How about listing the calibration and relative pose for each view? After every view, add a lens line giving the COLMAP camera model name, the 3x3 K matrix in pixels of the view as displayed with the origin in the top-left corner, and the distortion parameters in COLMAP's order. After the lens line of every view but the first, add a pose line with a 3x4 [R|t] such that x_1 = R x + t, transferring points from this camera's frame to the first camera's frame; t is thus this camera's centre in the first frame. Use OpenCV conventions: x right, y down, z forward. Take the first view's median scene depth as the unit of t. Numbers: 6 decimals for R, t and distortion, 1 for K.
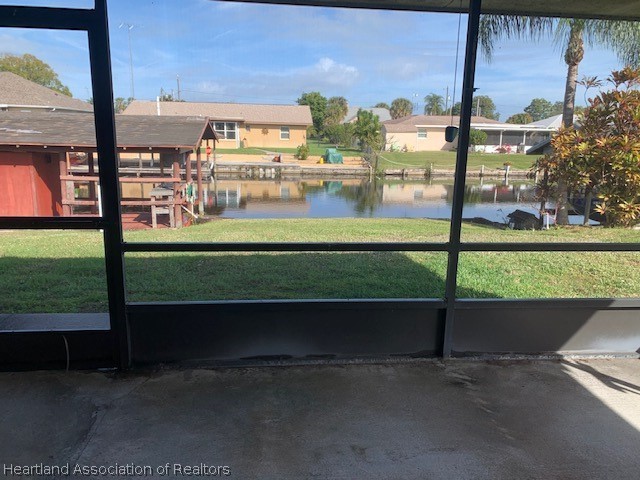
lens RADIAL K [[487.4, 0, 319.7], [0, 487.4, 237.3], [0, 0, 1]] dist [0.039824, -0.059186]
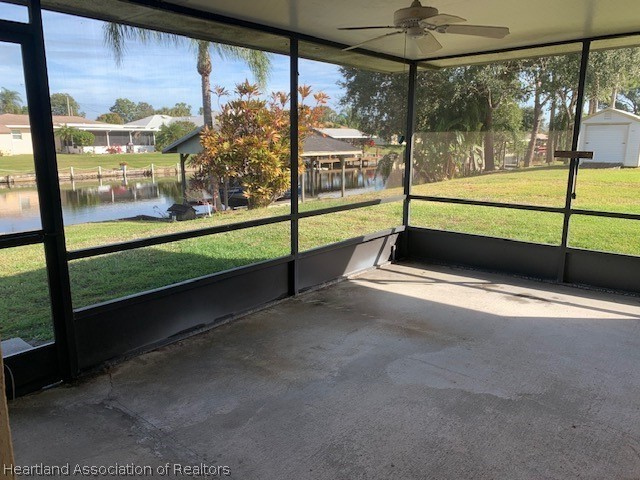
lens RADIAL K [[487.4, 0, 319.7], [0, 487.4, 237.3], [0, 0, 1]] dist [0.039824, -0.059186]
pose [[0.707362, -0.159104, 0.688712, -0.183000], [0.158828, 0.985199, 0.064468, -0.000332], [-0.688776, 0.063784, 0.722163, -0.025885]]
